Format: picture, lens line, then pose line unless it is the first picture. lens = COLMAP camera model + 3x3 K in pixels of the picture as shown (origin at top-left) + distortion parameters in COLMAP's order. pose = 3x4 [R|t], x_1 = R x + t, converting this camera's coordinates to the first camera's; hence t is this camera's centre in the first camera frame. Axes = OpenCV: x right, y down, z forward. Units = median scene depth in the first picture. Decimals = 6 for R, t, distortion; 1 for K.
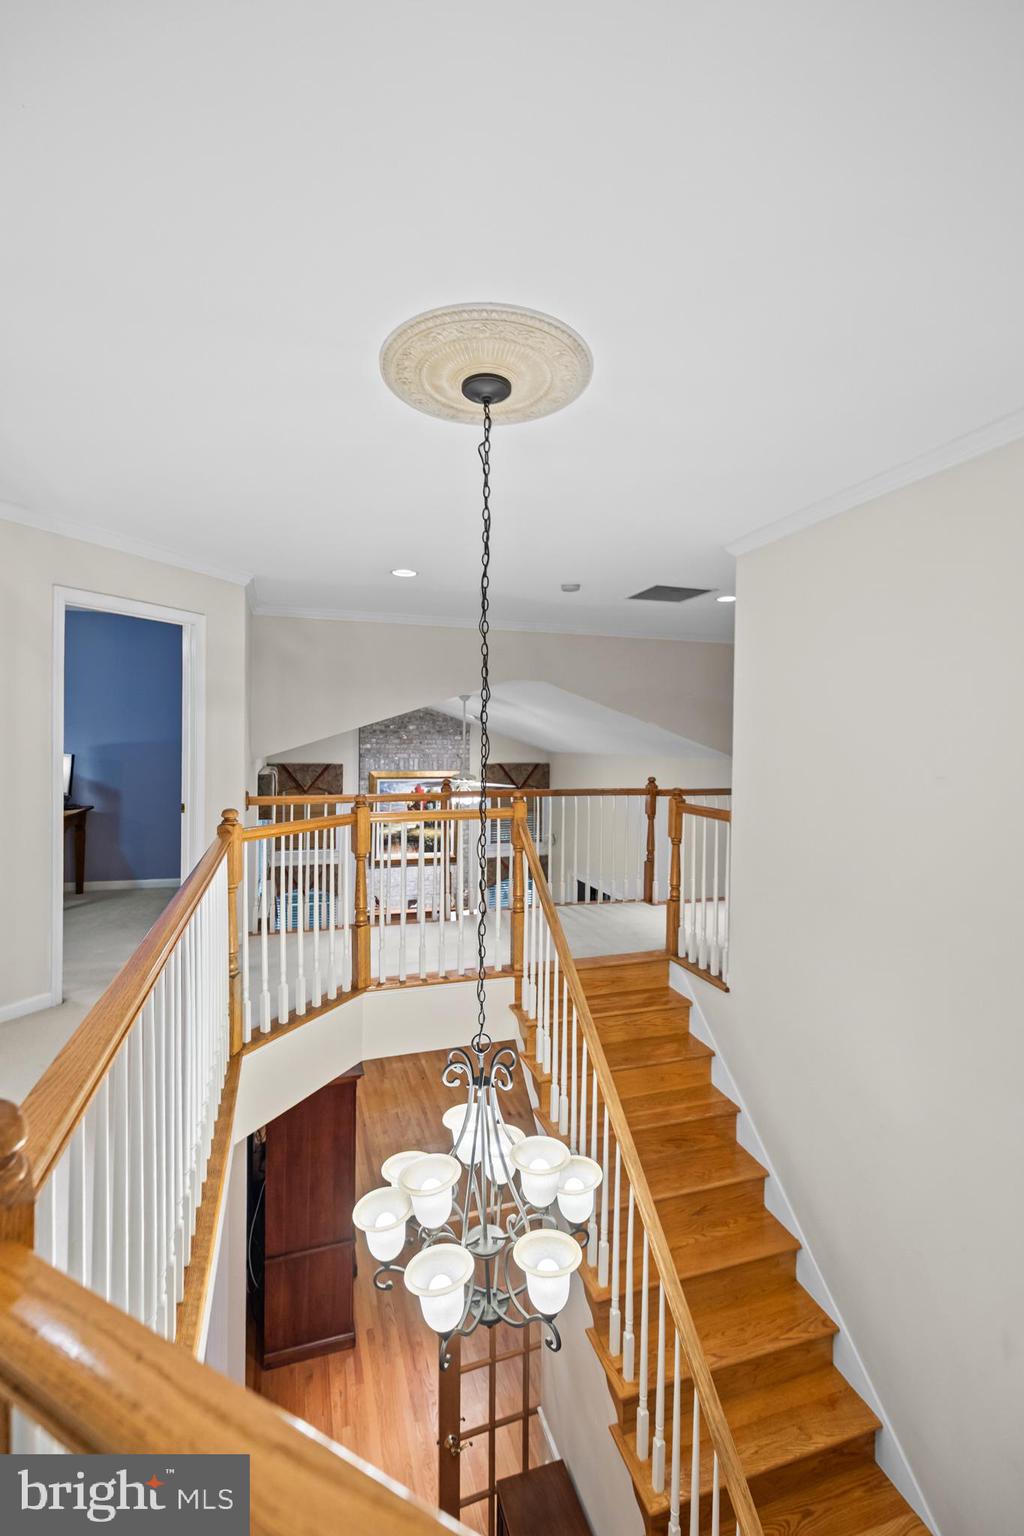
lens RADIAL K [[646.0, 0, 505.3], [0, 646.0, 748.5], [0, 0, 1]] dist [-0.001131, 0.000927]
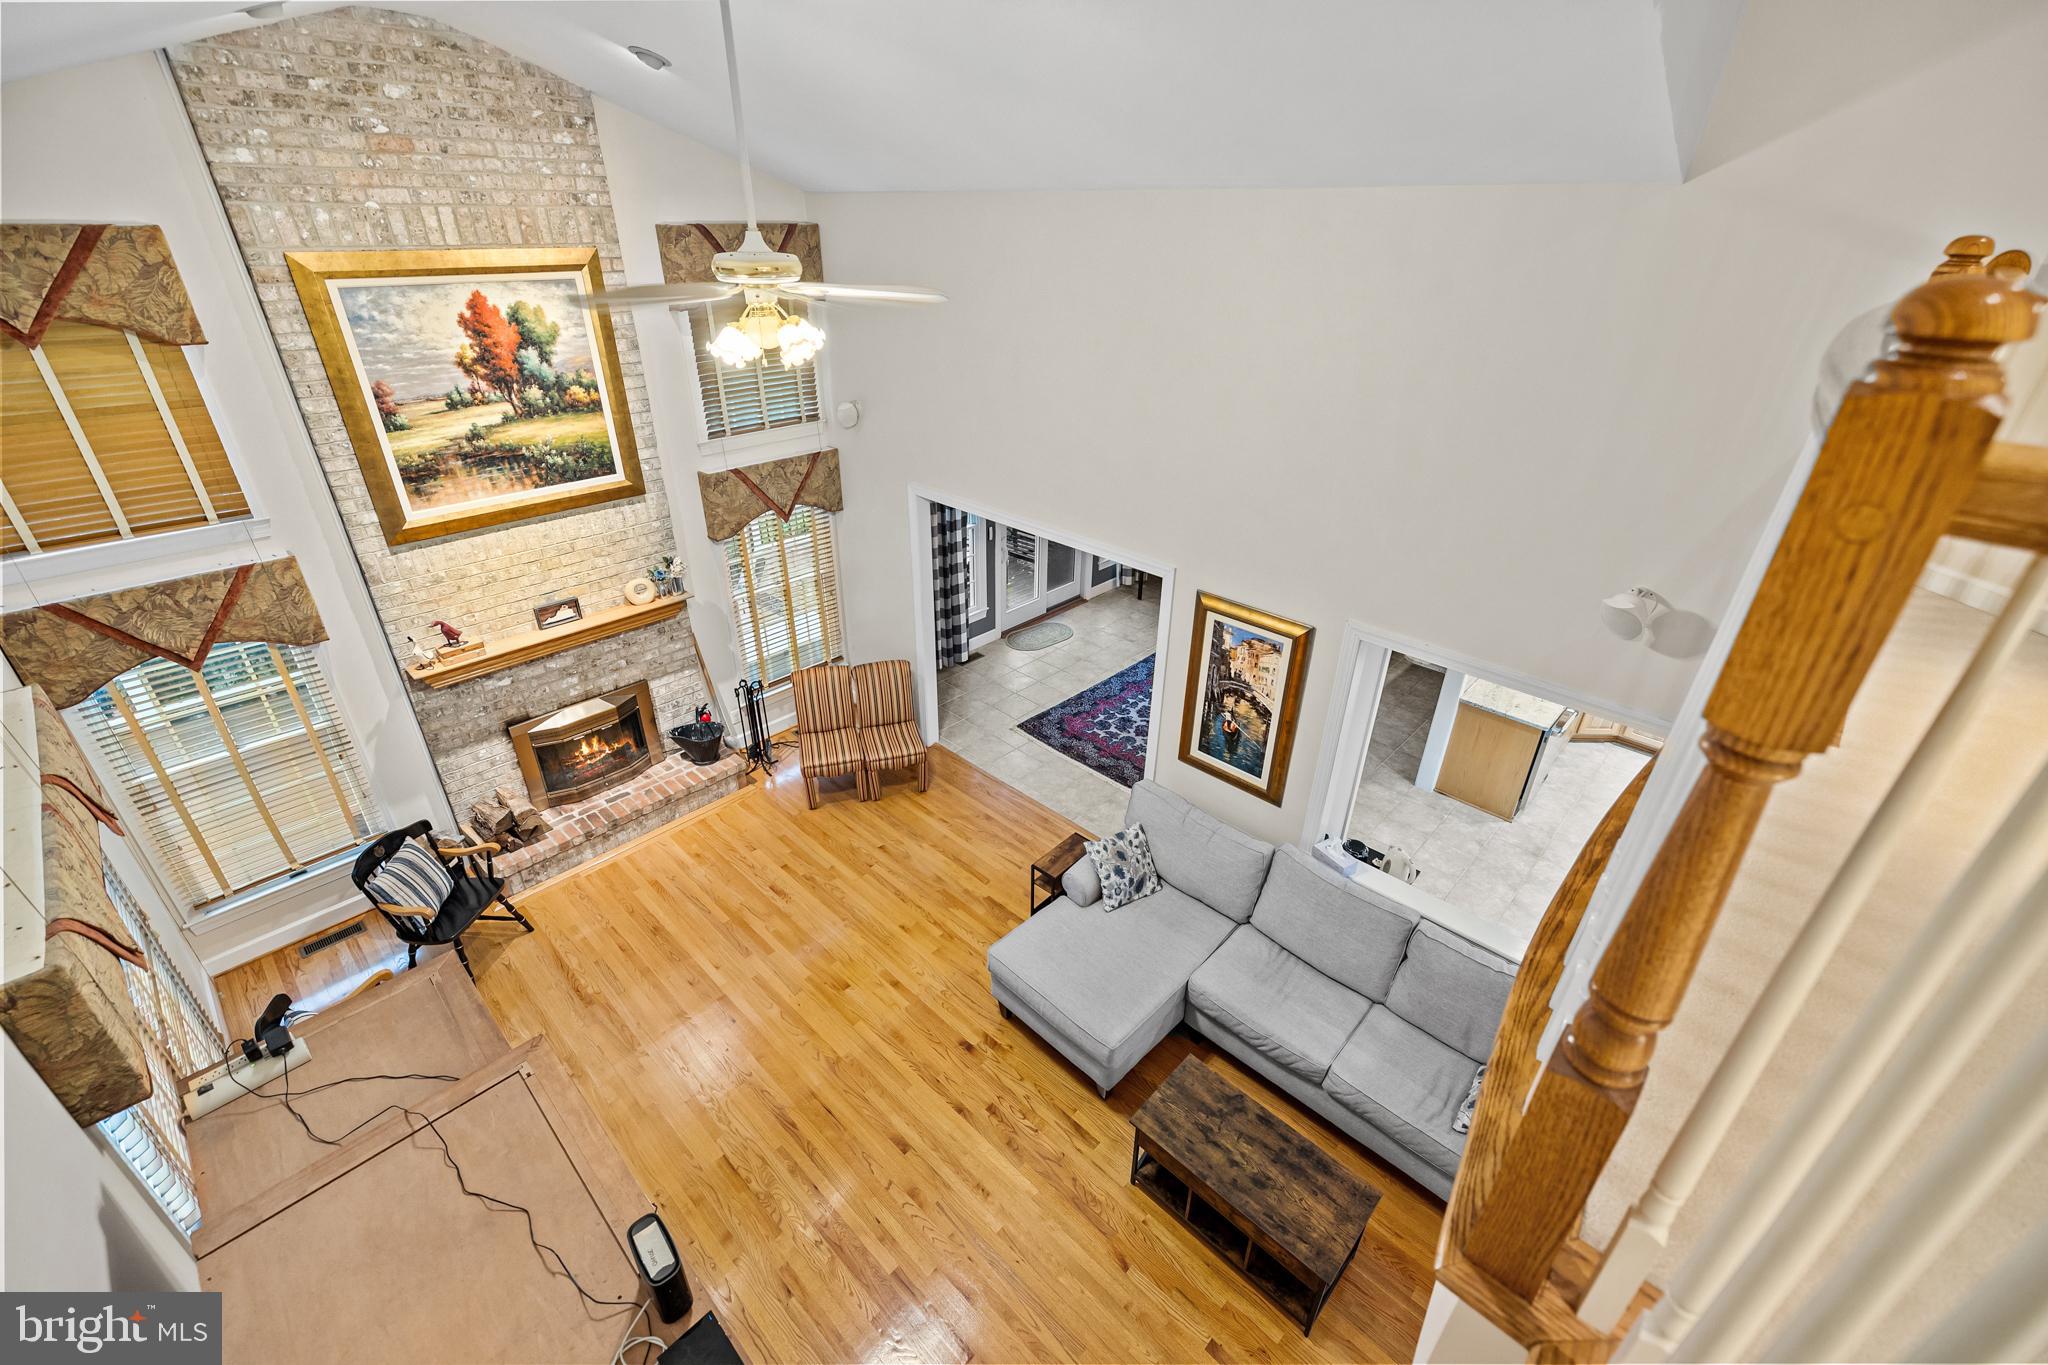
lens RADIAL K [[861.4, 0, 1015.6], [0, 861.4, 664.5], [0, 0, 1]] dist [-0.001131, 0.000927]
pose [[0.883134, -0.222777, 0.412850, -0.251552], [0.011711, 0.890245, 0.455332, 0.059468], [-0.468975, -0.397284, 0.788814, 0.955152]]
